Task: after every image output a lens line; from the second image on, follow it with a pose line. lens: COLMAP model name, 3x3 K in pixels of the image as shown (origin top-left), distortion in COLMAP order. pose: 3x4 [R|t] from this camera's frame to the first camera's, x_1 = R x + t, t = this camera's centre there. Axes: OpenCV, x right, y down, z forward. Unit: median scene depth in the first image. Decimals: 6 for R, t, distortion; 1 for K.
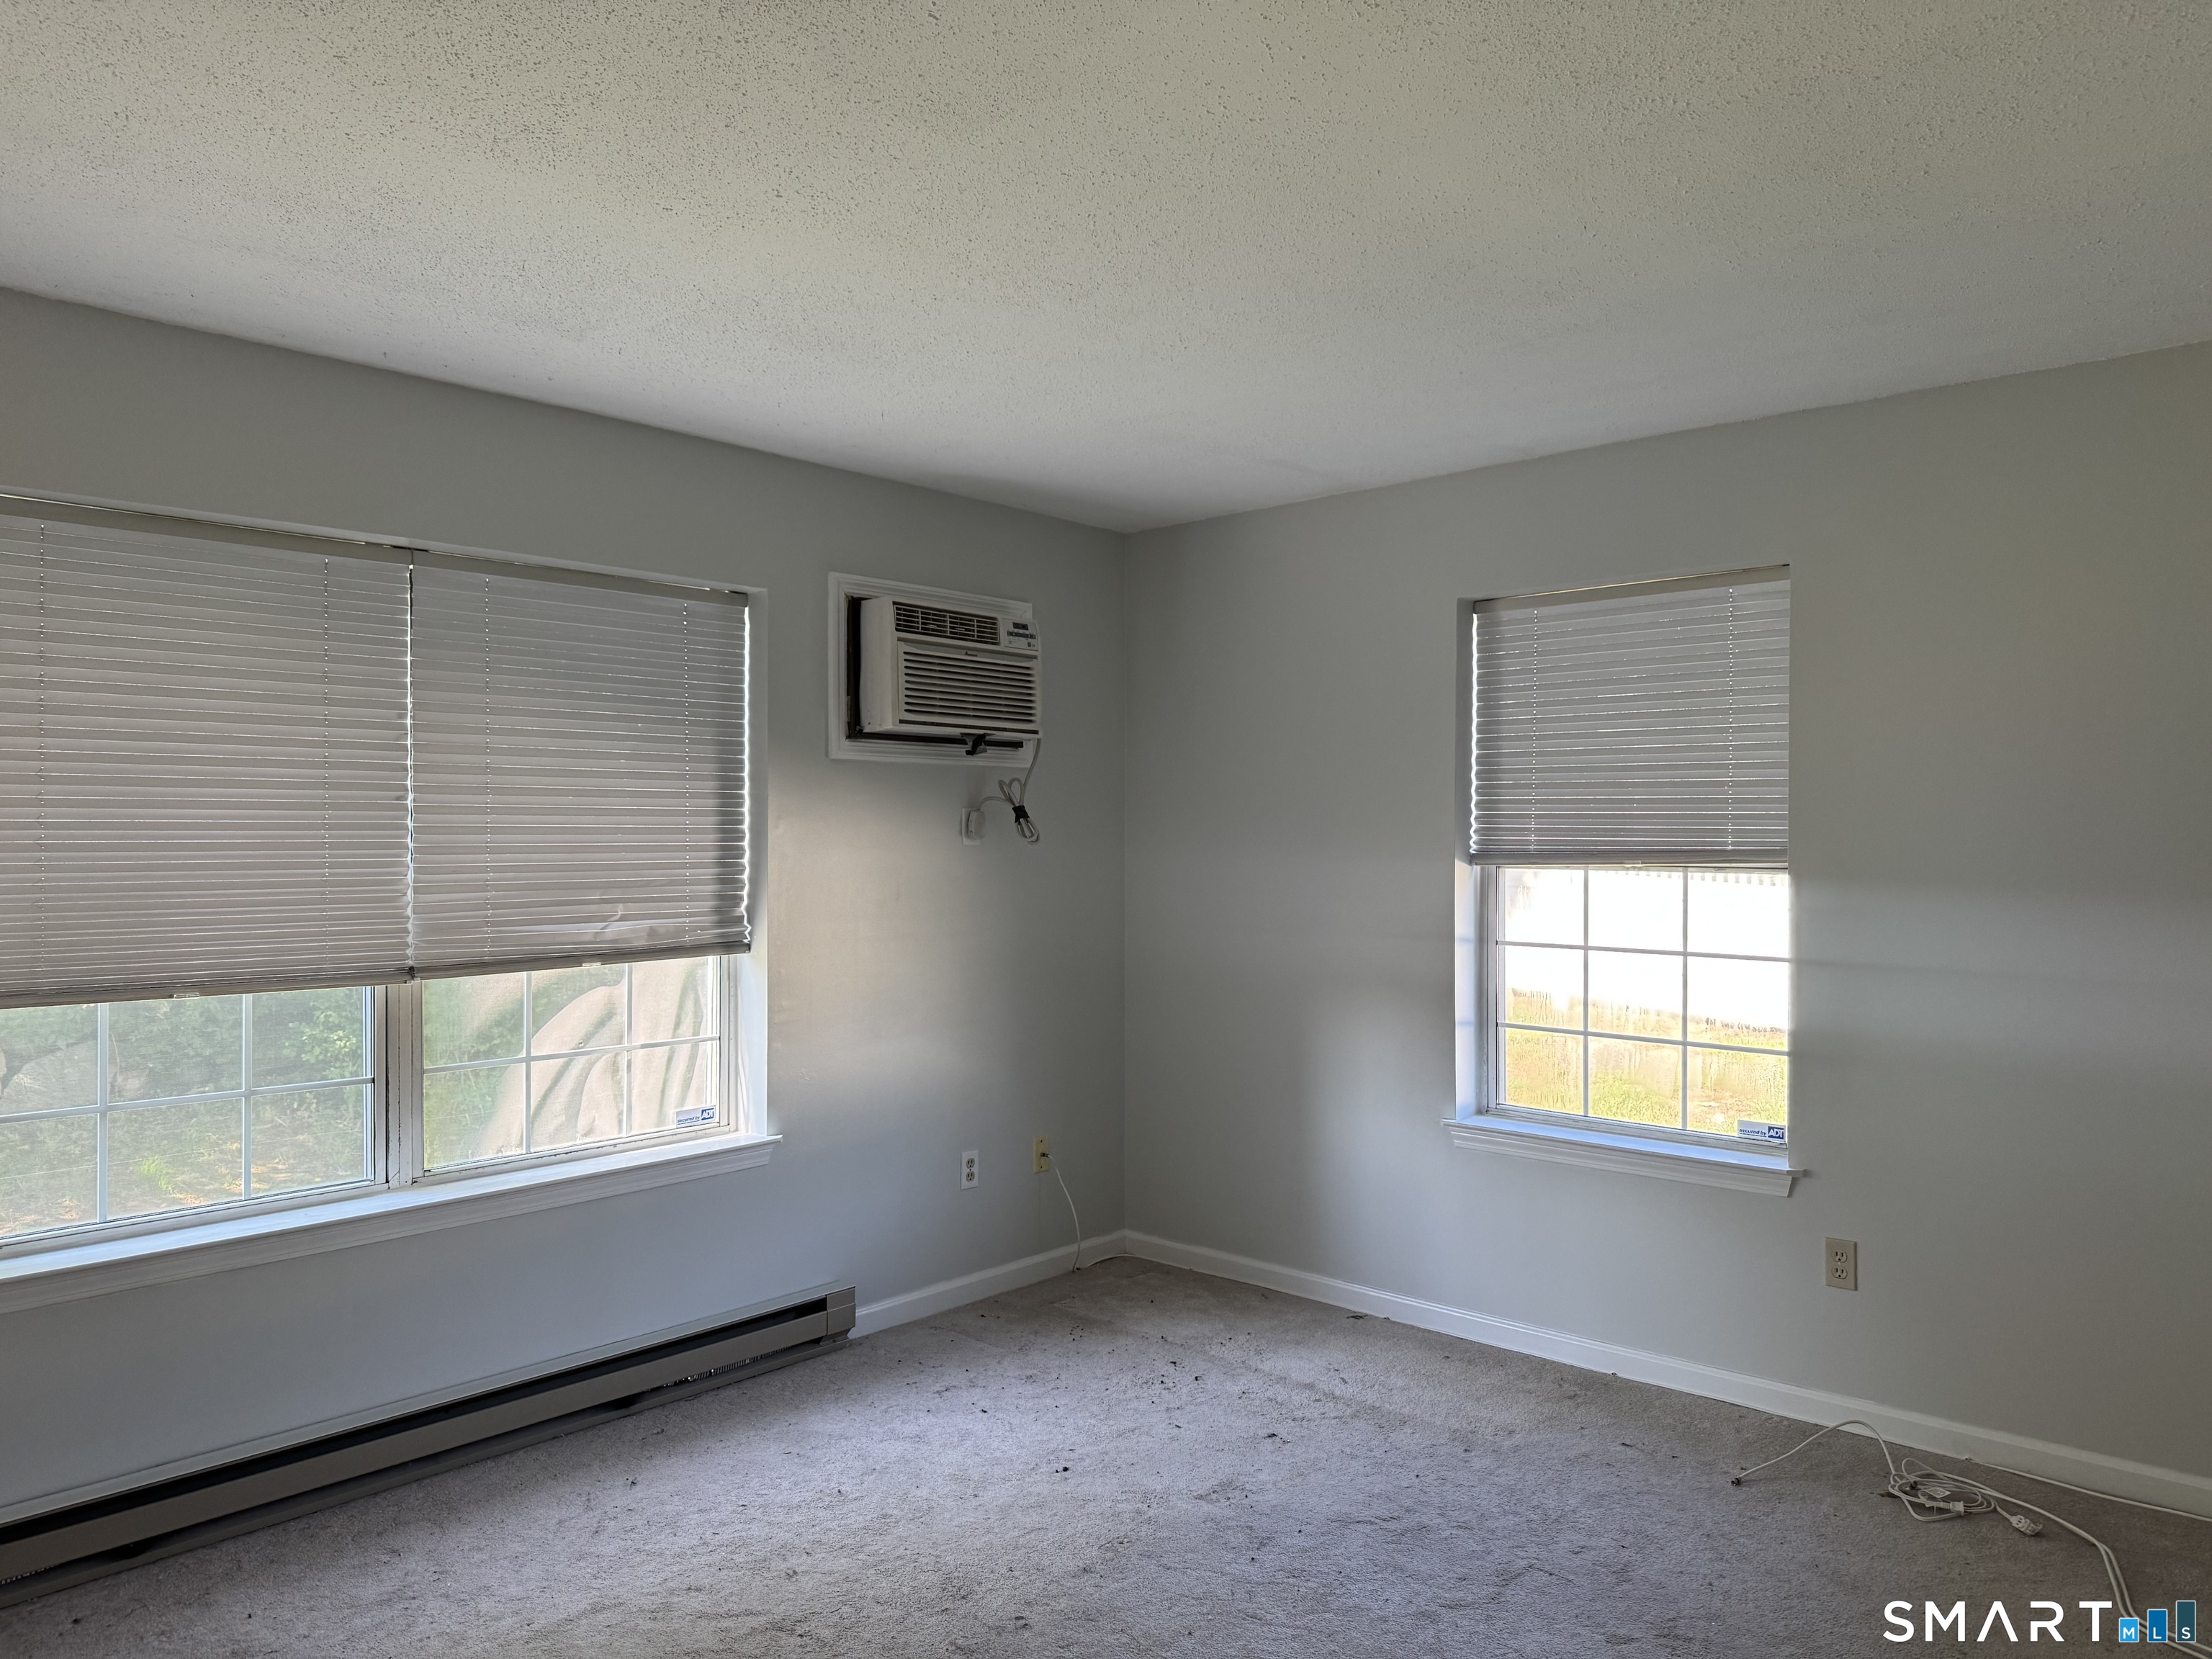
lens RADIAL K [[1559.2, 0, 1106.0], [0, 1559.2, 829.5], [0, 0, 1]] dist [0.058994, -0.086407]
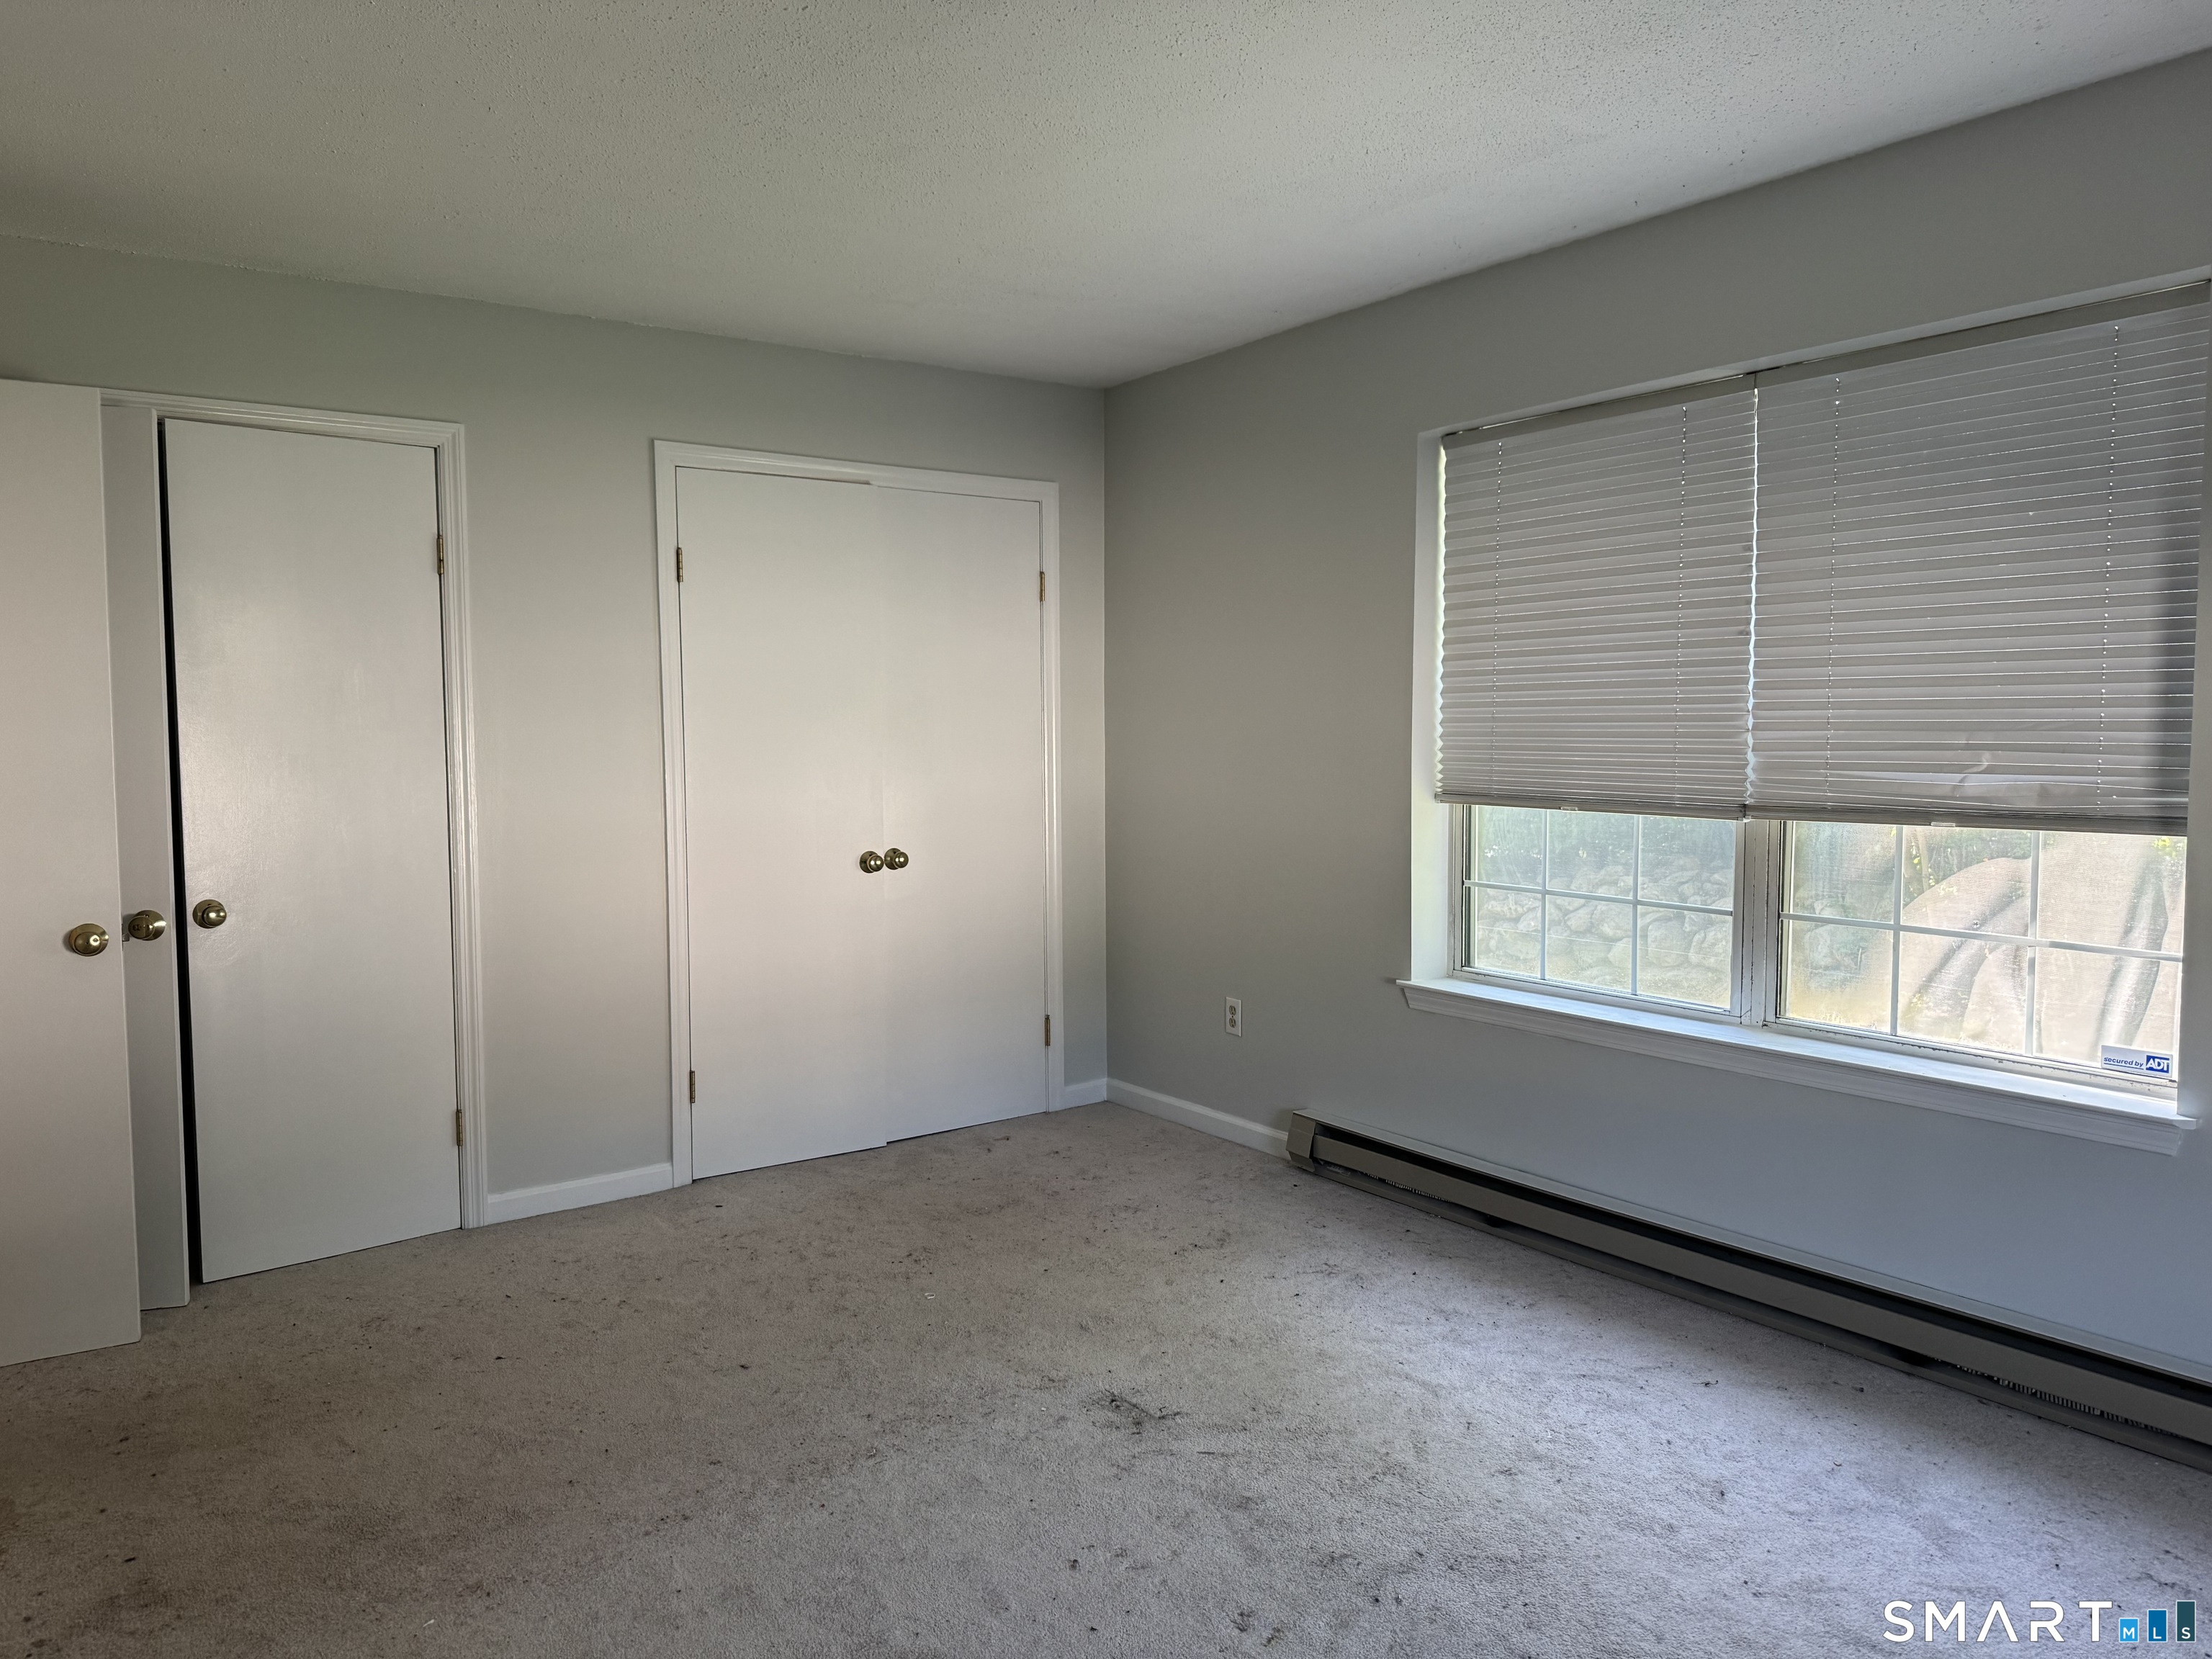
lens RADIAL K [[1559.2, 0, 1106.0], [0, 1559.2, 829.5], [0, 0, 1]] dist [0.058994, -0.086407]
pose [[-0.204556, 0.072983, -0.976130, 0.548705], [0.010041, 0.997321, 0.072463, 0.025297], [0.978803, 0.005022, -0.204741, 0.738717]]
